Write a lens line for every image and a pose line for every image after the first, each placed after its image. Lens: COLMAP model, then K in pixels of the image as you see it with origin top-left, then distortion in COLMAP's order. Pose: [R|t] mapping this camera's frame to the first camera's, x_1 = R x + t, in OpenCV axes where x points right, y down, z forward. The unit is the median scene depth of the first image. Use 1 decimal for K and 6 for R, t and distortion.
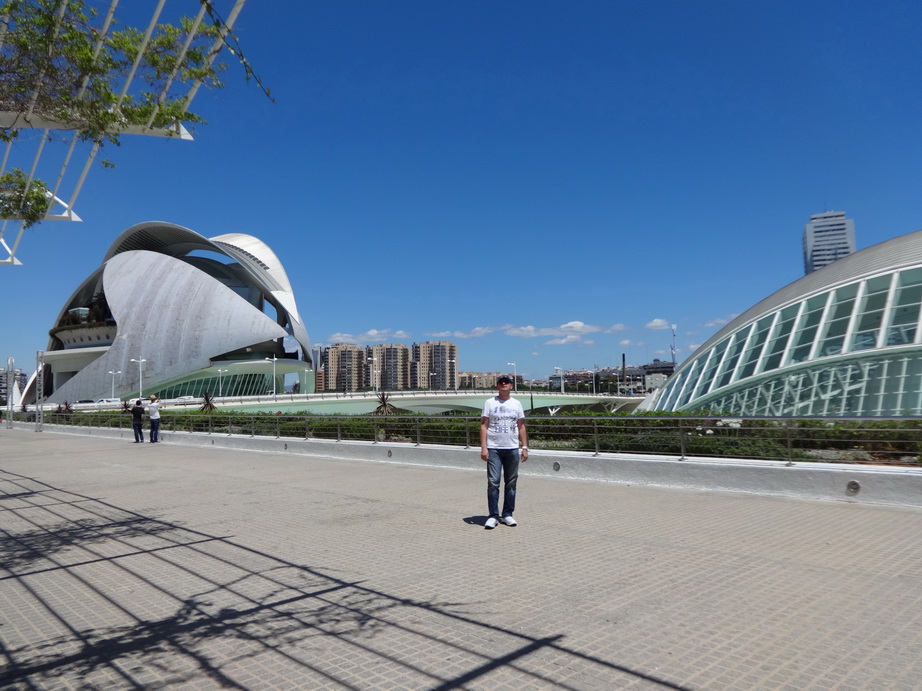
lens RADIAL K [[675.2, 0, 461.0], [0, 675.2, 345.5], [0, 0, 1]] dist [-0.031858, -0.000046]
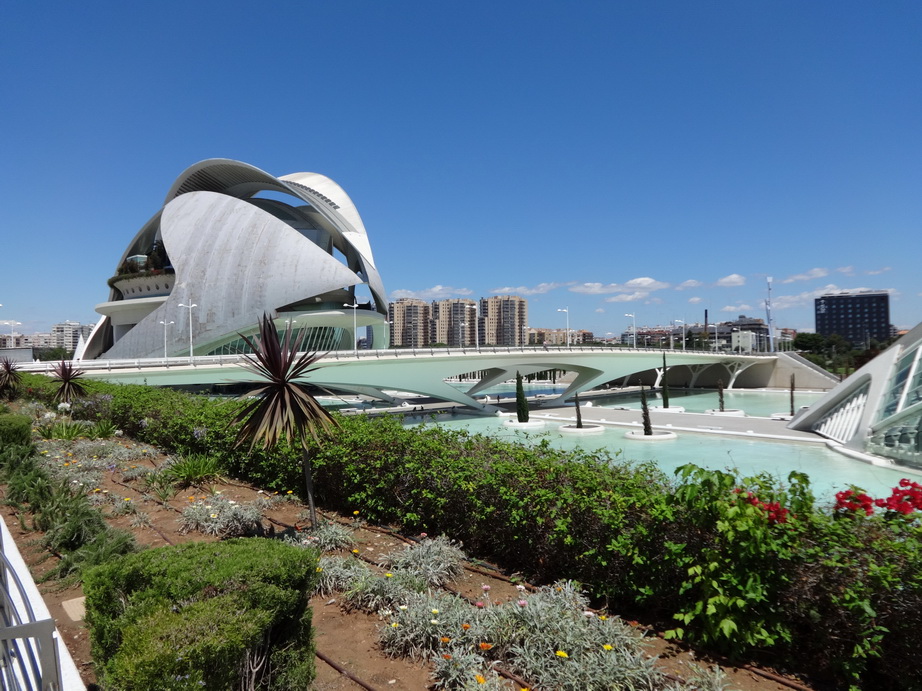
lens RADIAL K [[675.2, 0, 461.0], [0, 675.2, 345.5], [0, 0, 1]] dist [-0.031858, -0.000046]
pose [[0.995992, 0.007797, -0.089103, -0.041884], [-0.002102, 0.997959, 0.063827, 0.008737], [0.089419, -0.063384, 0.993975, 0.113324]]
